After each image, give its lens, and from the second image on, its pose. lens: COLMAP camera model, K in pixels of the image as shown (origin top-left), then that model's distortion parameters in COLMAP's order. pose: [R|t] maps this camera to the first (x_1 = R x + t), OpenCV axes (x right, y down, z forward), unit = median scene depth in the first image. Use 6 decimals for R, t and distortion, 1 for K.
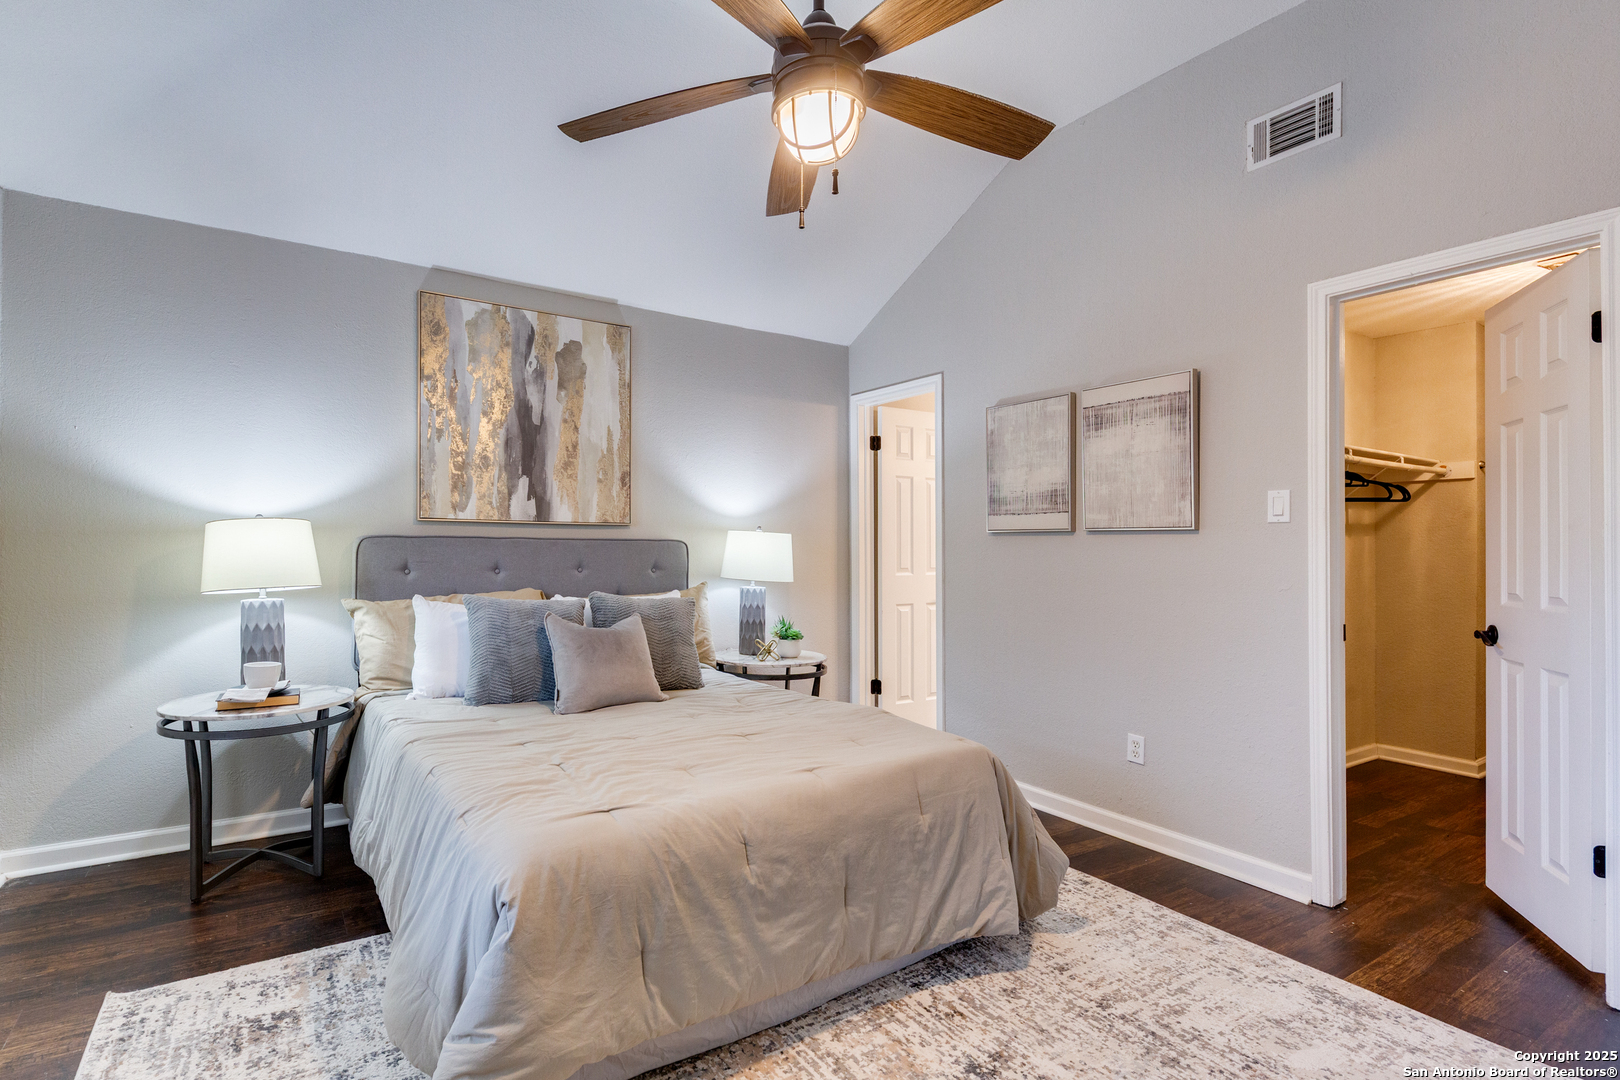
lens RADIAL K [[725.5, 0, 810.0], [0, 725.5, 540.0], [0, 0, 1]] dist [0.011116, -0.006963]
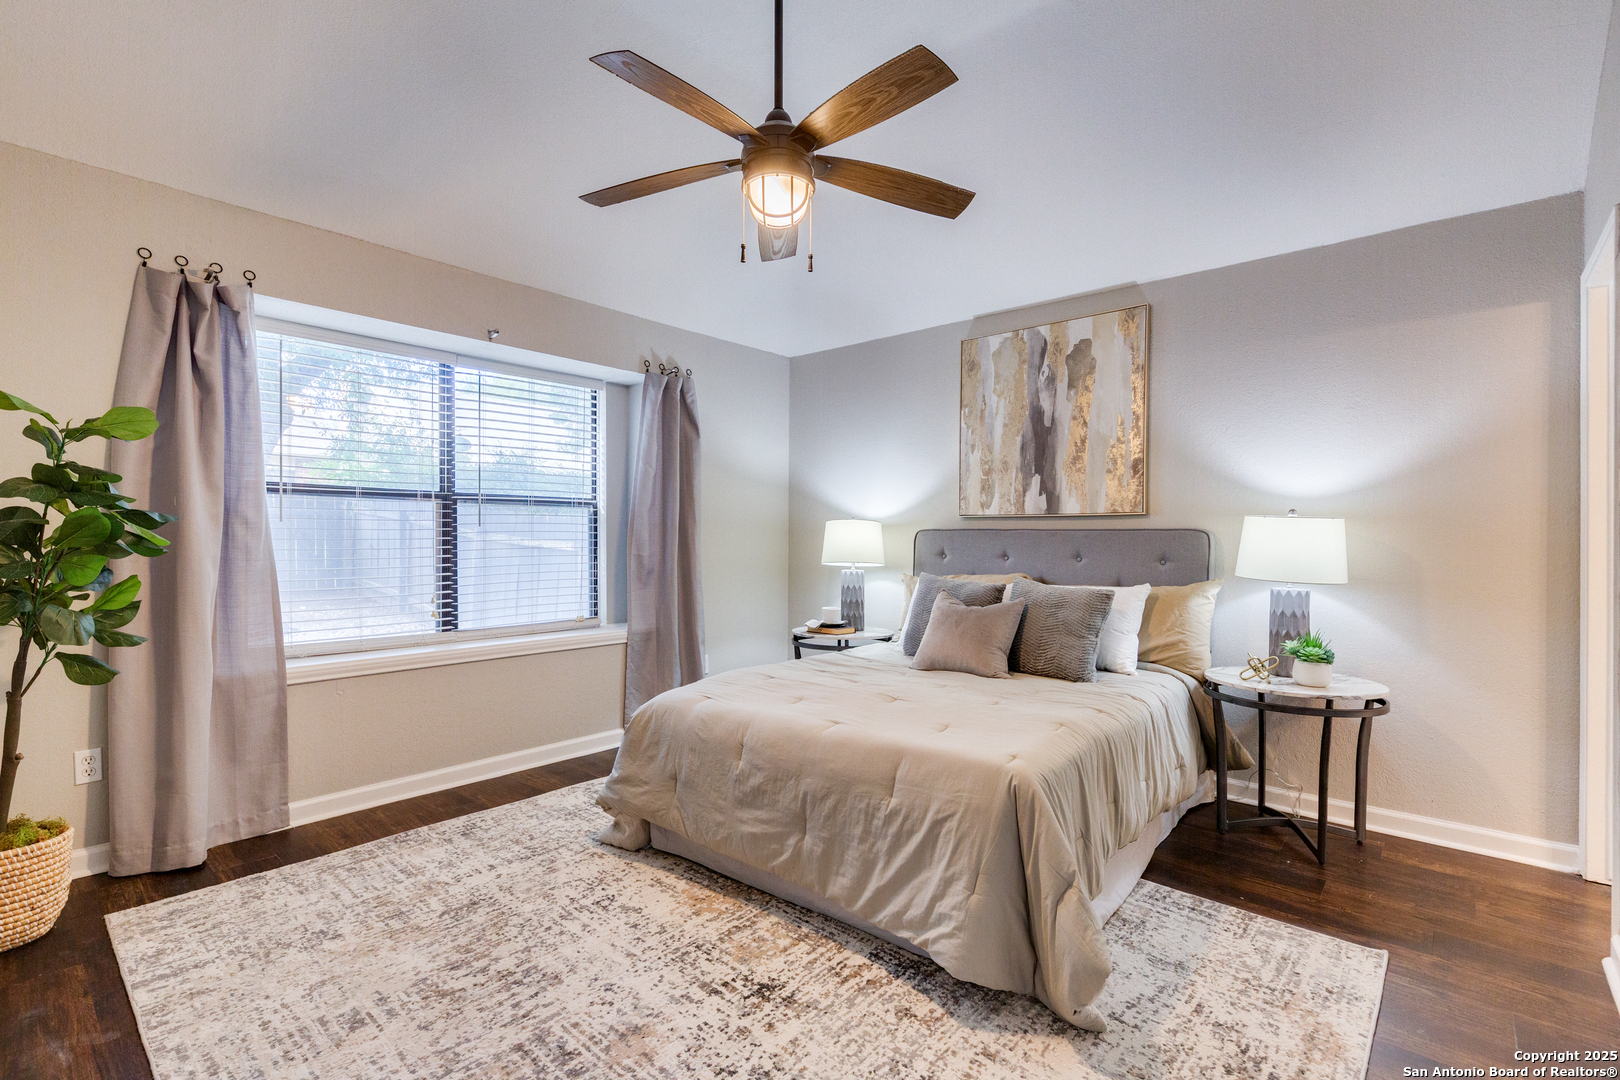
lens RADIAL K [[725.5, 0, 810.0], [0, 725.5, 540.0], [0, 0, 1]] dist [0.011116, -0.006963]
pose [[0.318779, -0.000508, -0.947829, 0.557241], [0.013221, 0.999905, 0.003911, 0.004620], [0.947737, -0.013778, 0.318756, 0.301564]]
